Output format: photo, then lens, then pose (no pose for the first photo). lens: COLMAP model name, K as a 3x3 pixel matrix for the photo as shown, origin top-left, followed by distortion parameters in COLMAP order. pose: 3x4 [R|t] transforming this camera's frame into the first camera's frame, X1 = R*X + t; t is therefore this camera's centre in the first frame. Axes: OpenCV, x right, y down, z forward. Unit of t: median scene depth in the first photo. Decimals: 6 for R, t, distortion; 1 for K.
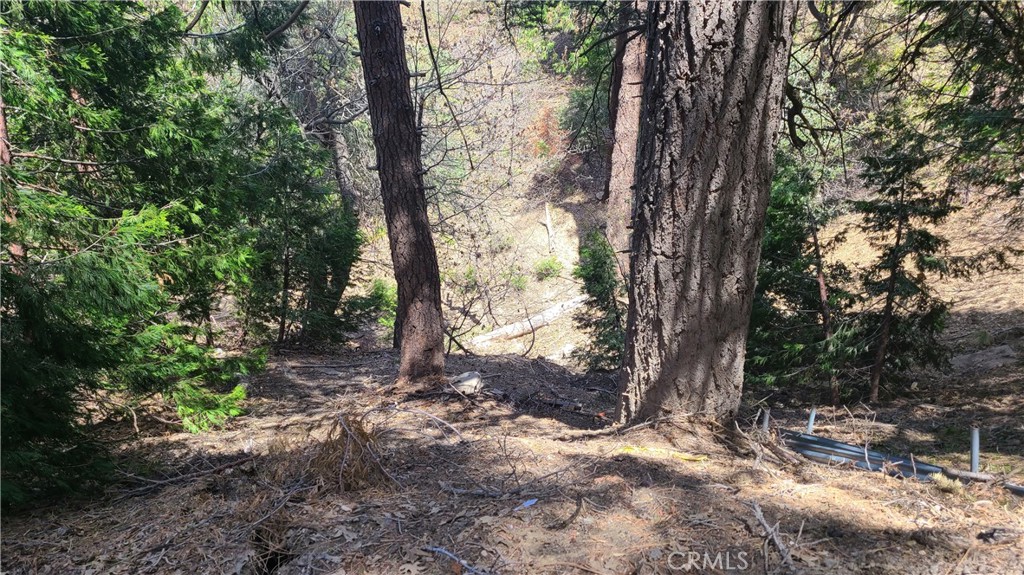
lens RADIAL K [[759.5, 0, 512.0], [0, 759.5, 287.5], [0, 0, 1]] dist [0.058071, -0.052167]
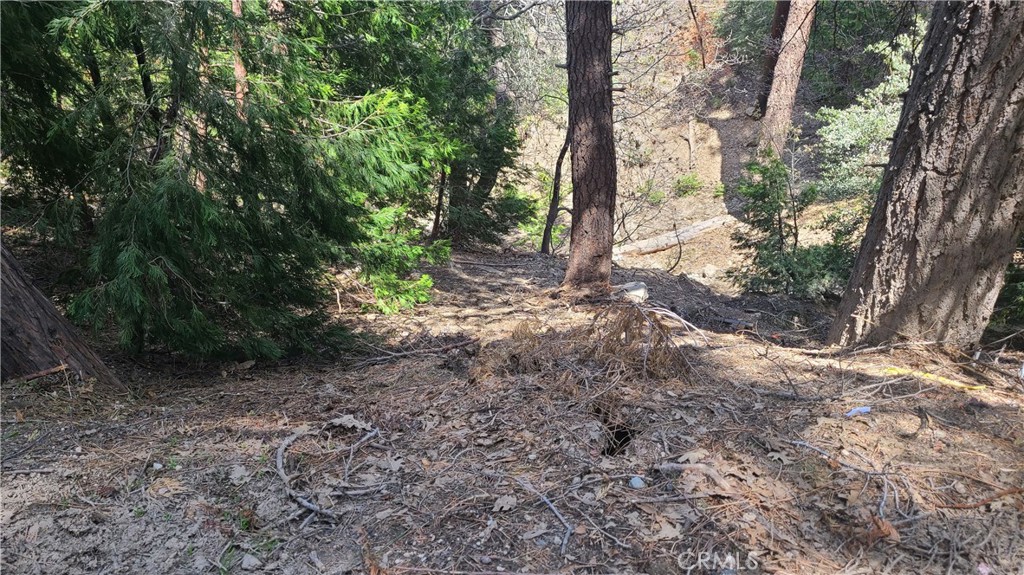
lens RADIAL K [[759.5, 0, 512.0], [0, 759.5, 287.5], [0, 0, 1]] dist [0.058071, -0.052167]
pose [[0.987591, 0.089117, -0.129317, -0.155494], [-0.073864, 0.990227, 0.118300, 0.022210], [0.138596, -0.107280, 0.984521, -0.007374]]
